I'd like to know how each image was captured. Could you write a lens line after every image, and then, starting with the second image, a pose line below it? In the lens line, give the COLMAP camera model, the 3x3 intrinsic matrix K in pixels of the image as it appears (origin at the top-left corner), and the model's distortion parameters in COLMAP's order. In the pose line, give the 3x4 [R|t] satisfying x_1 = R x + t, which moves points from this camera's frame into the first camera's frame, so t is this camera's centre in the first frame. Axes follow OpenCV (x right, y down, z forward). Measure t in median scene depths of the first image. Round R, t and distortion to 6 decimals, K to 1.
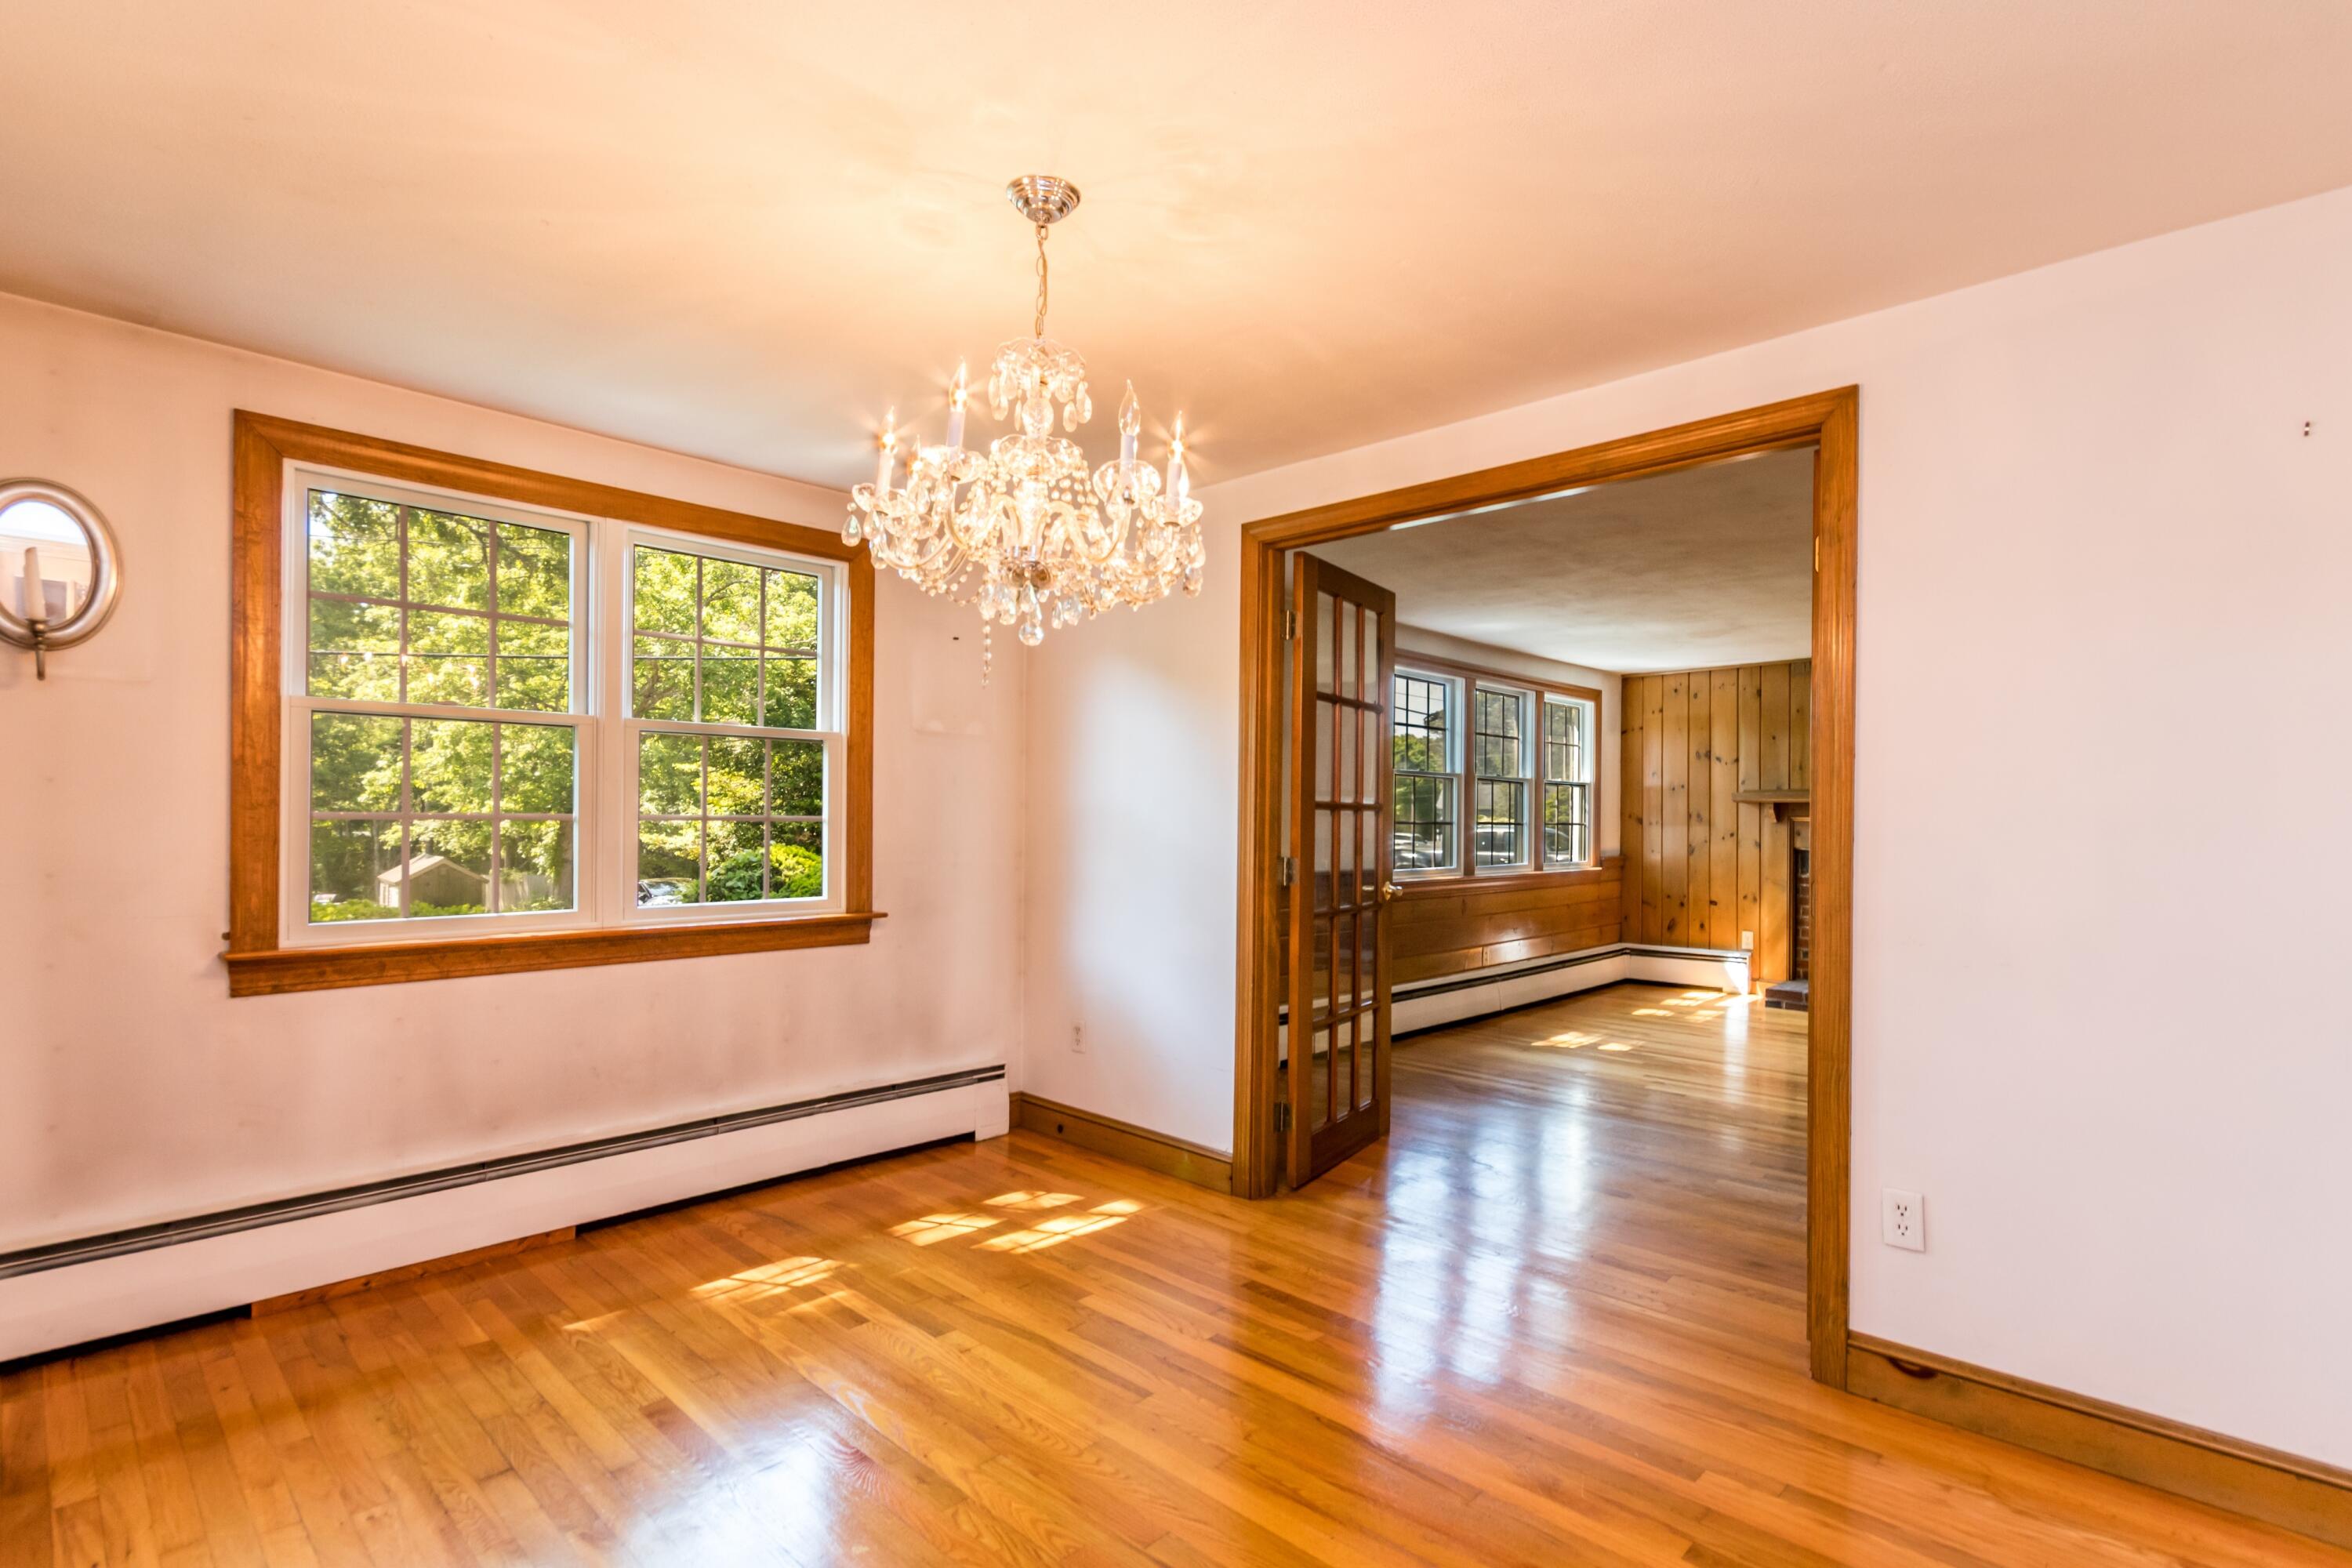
lens RADIAL K [[1138.6, 0, 1183.5], [0, 1138.6, 821.1], [0, 0, 1]] dist [0.001880, 0.000189]
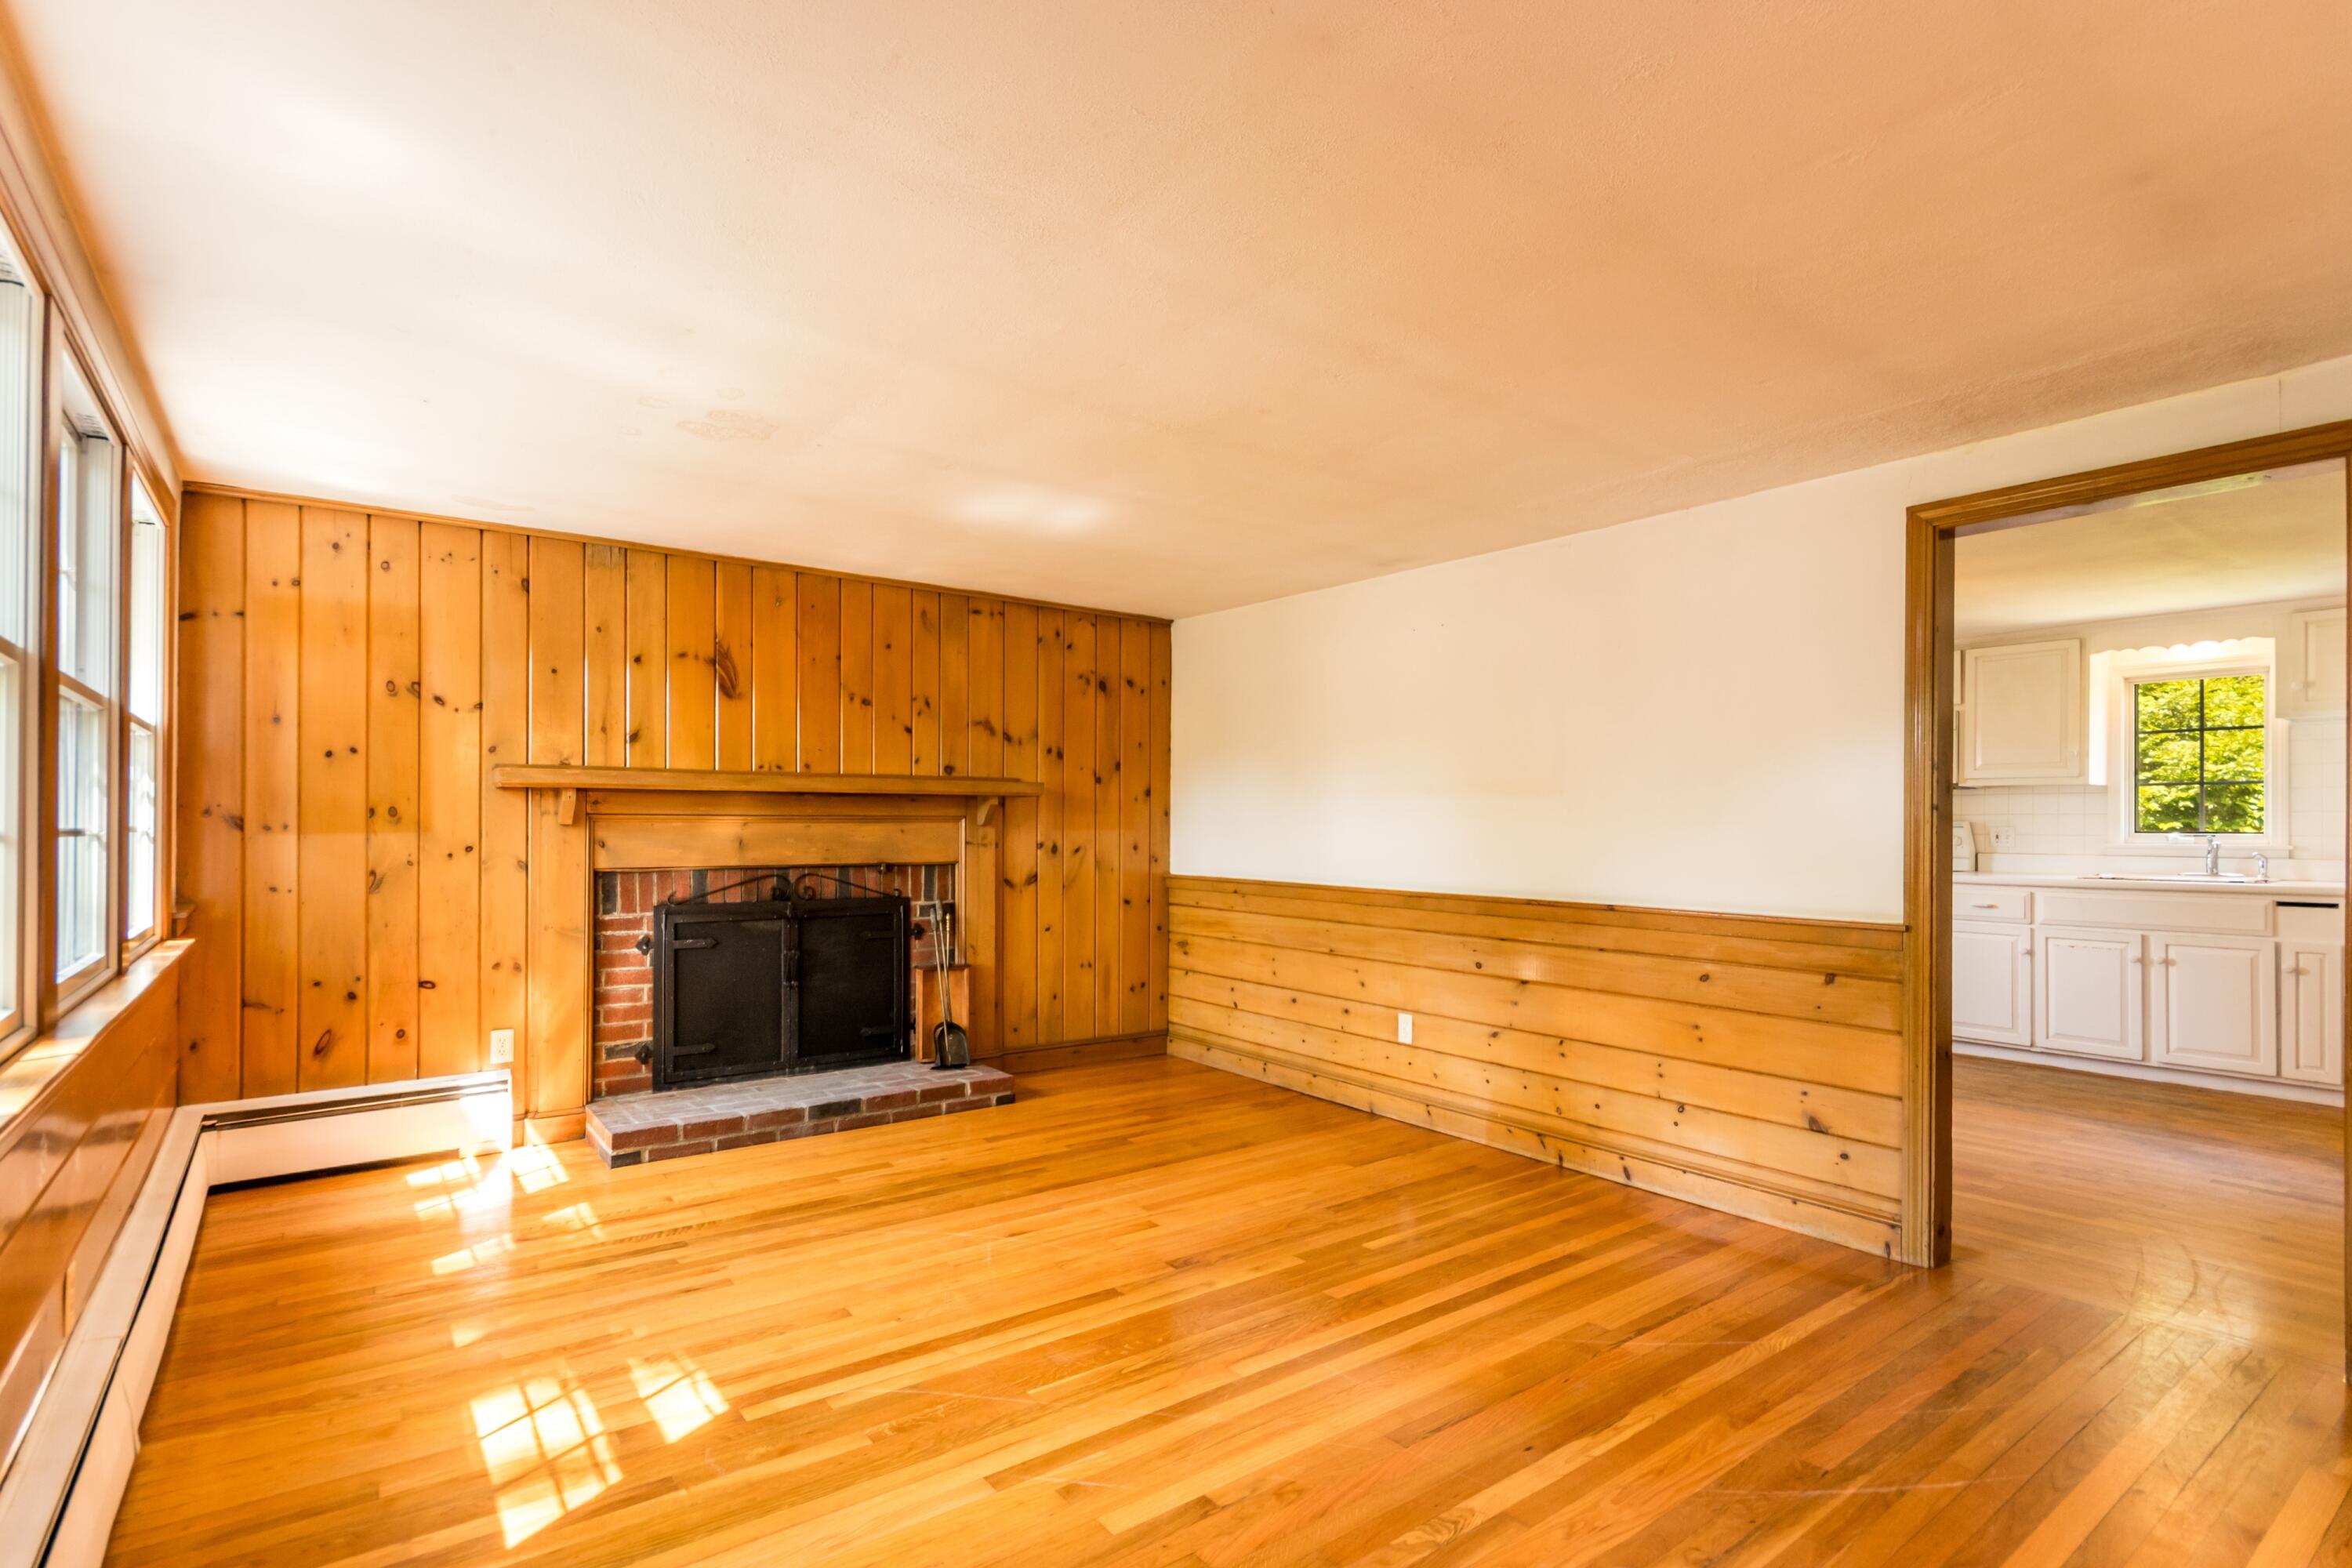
lens RADIAL K [[1138.6, 0, 1183.5], [0, 1138.6, 821.1], [0, 0, 1]] dist [0.001880, 0.000189]
pose [[0.158015, -0.002175, 0.987434, 0.020972], [-0.000837, 0.999997, 0.002337, -0.001940], [-0.987436, -0.001196, 0.158013, 0.591834]]
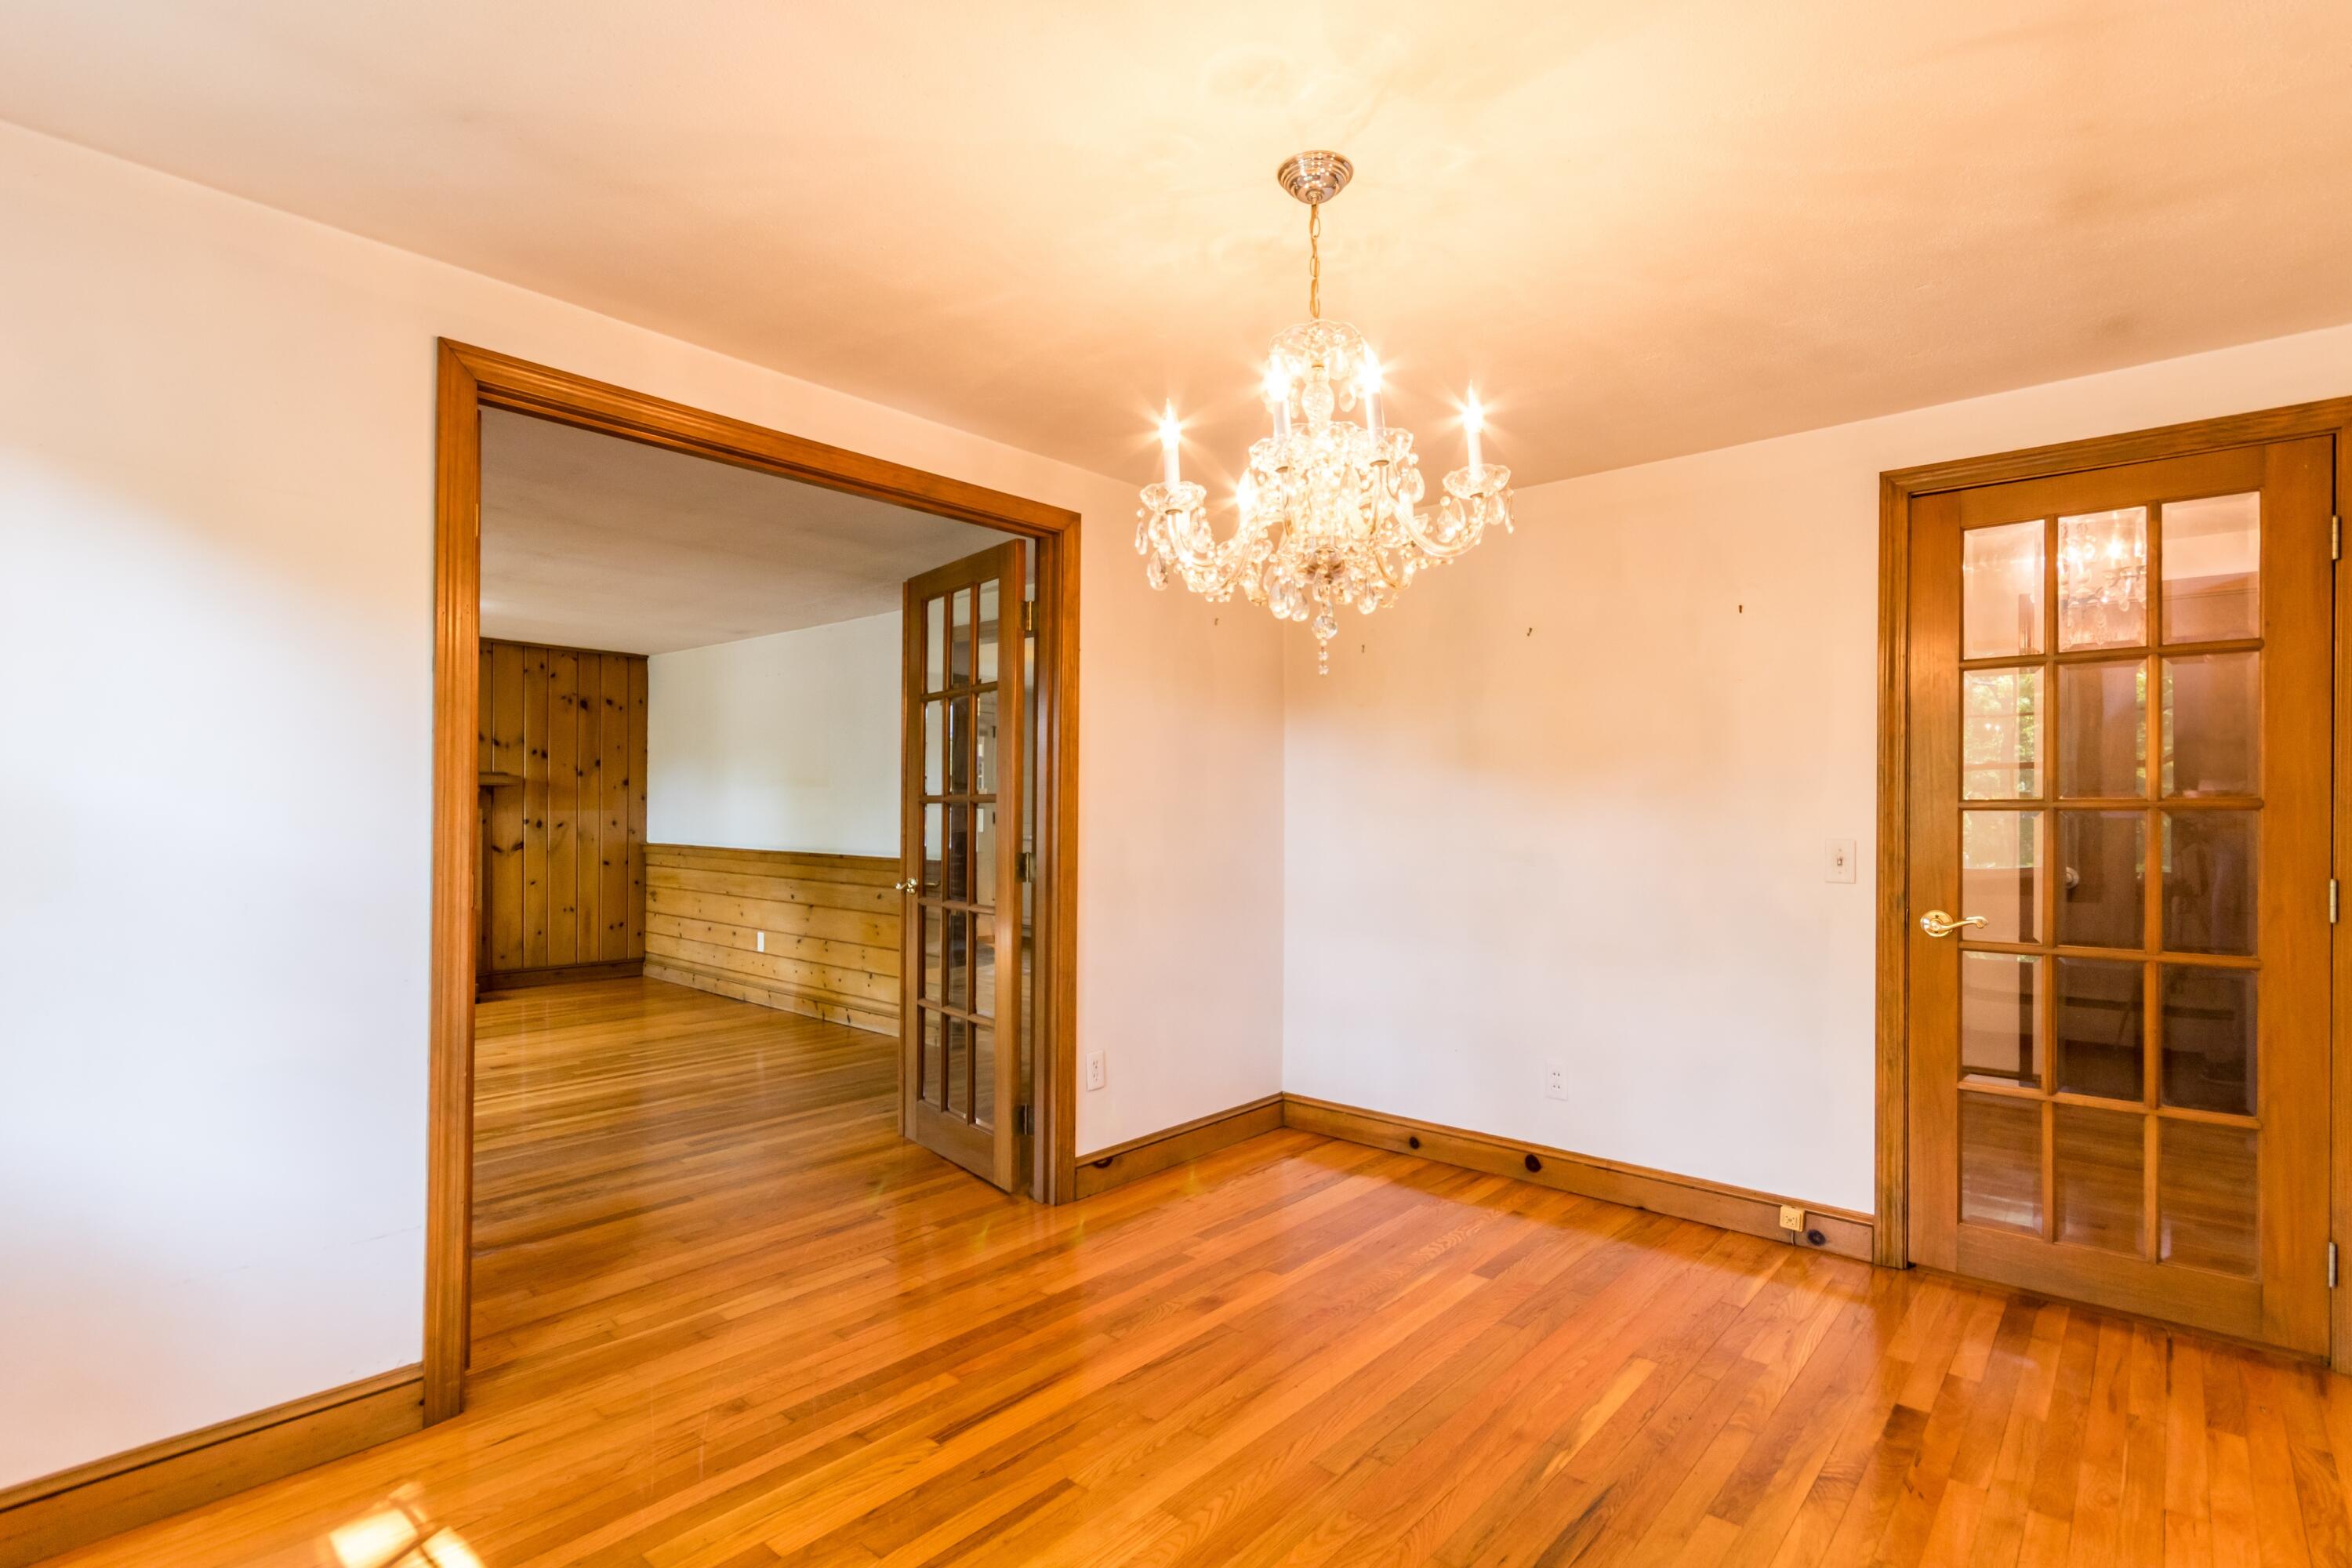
lens RADIAL K [[1122.1, 0, 1178.8], [0, 1122.1, 798.8], [0, 0, 1]] dist [0.001558, 0.000104]
pose [[-0.040709, 0.002403, 0.999168, -0.261232], [-0.000866, 0.999997, -0.002440, -0.002475], [-0.999171, -0.000964, -0.040707, 0.284376]]
